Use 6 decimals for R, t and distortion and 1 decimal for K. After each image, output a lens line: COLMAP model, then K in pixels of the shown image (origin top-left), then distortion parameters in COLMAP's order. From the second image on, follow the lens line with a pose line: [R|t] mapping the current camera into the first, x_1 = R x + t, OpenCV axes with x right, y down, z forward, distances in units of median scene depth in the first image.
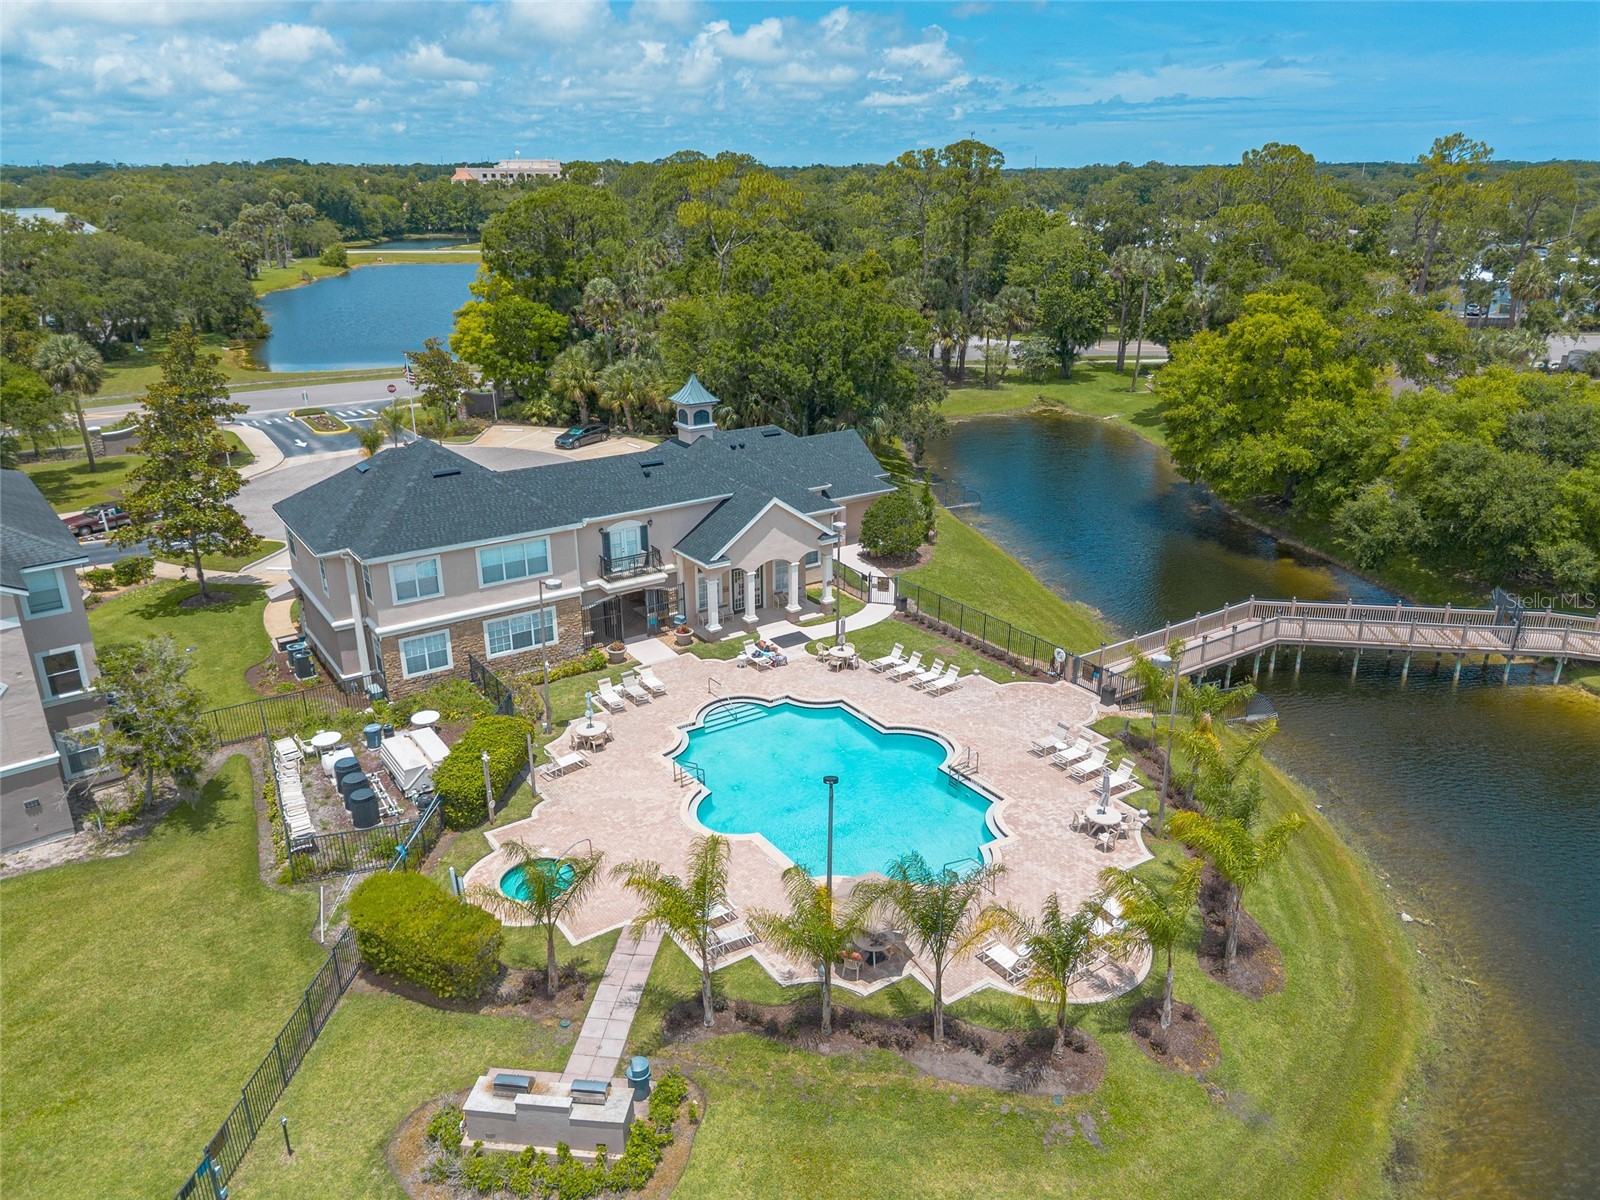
lens RADIAL K [[1149.1, 0, 789.8], [0, 1149.1, 603.5], [0, 0, 1]] dist [0.050506, -0.053620]
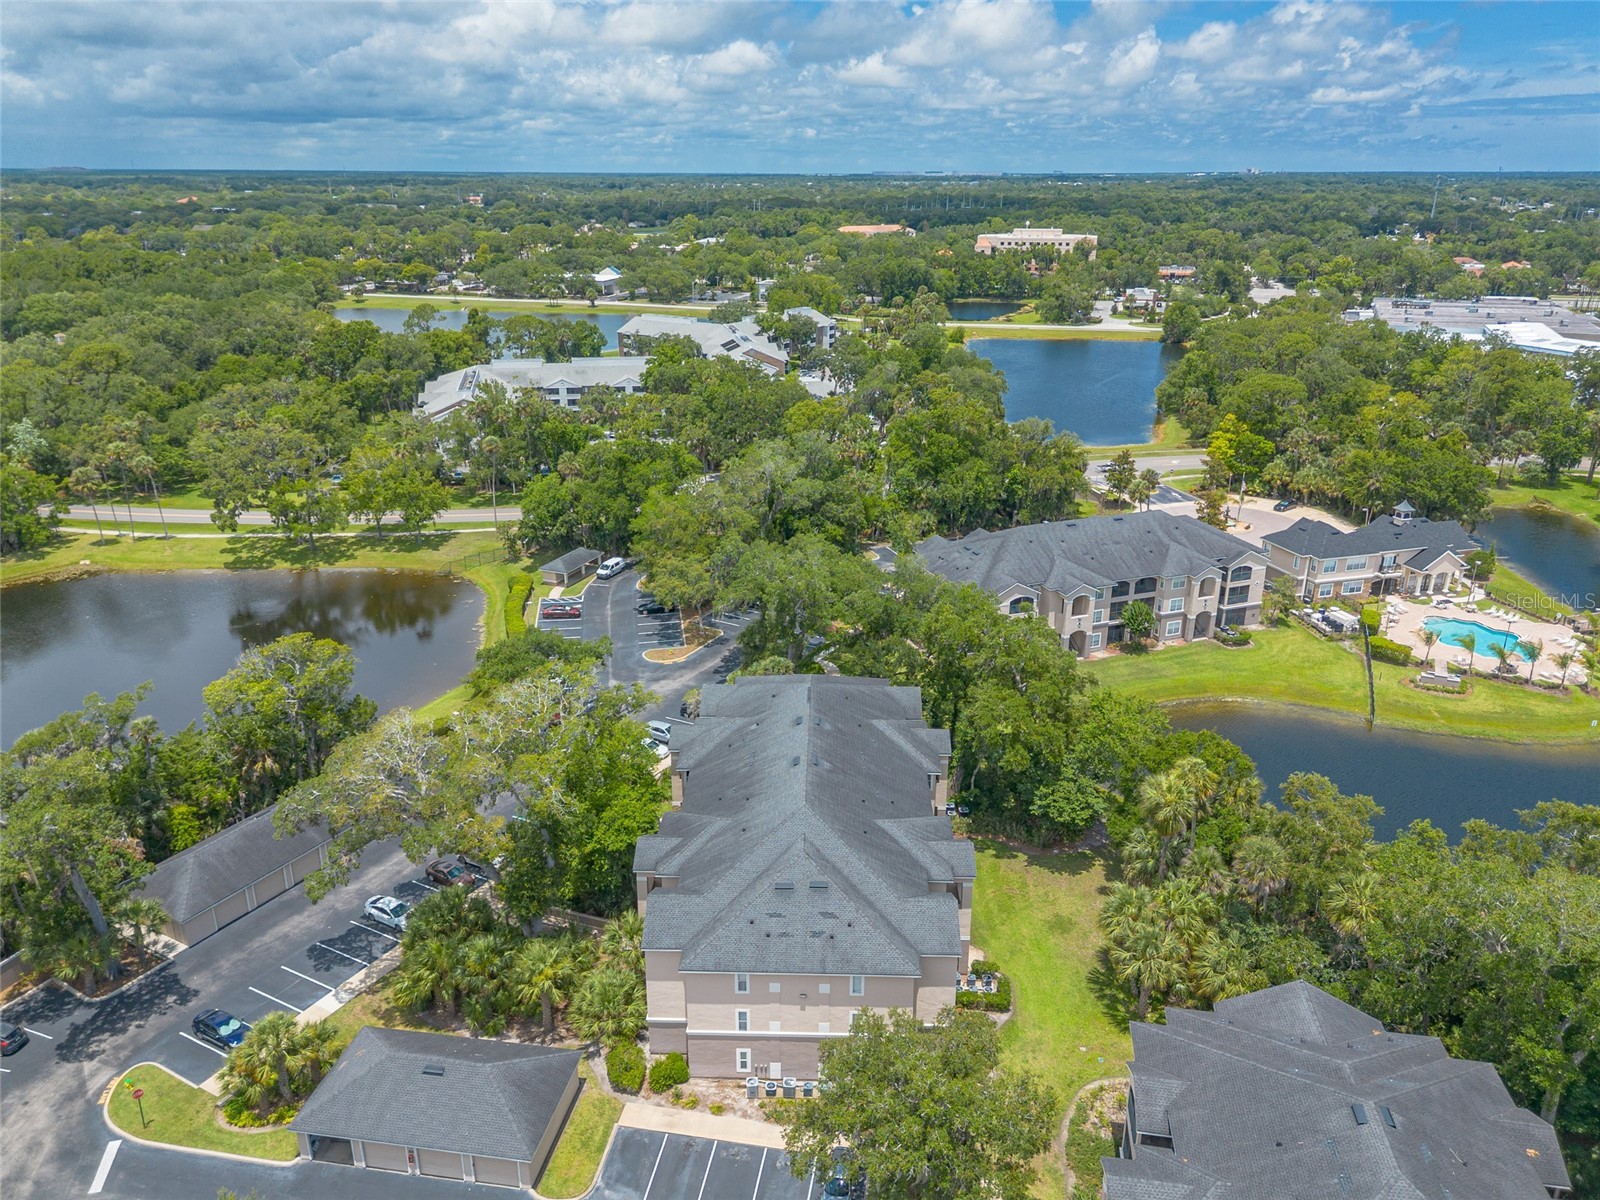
lens RADIAL K [[1149.1, 0, 789.8], [0, 1149.1, 603.5], [0, 0, 1]] dist [0.050506, -0.053620]
pose [[0.948722, 0.113772, -0.294928, -0.665191], [-0.114886, 0.993285, 0.013606, 0.177211], [0.294495, 0.020975, 0.955423, -2.119377]]
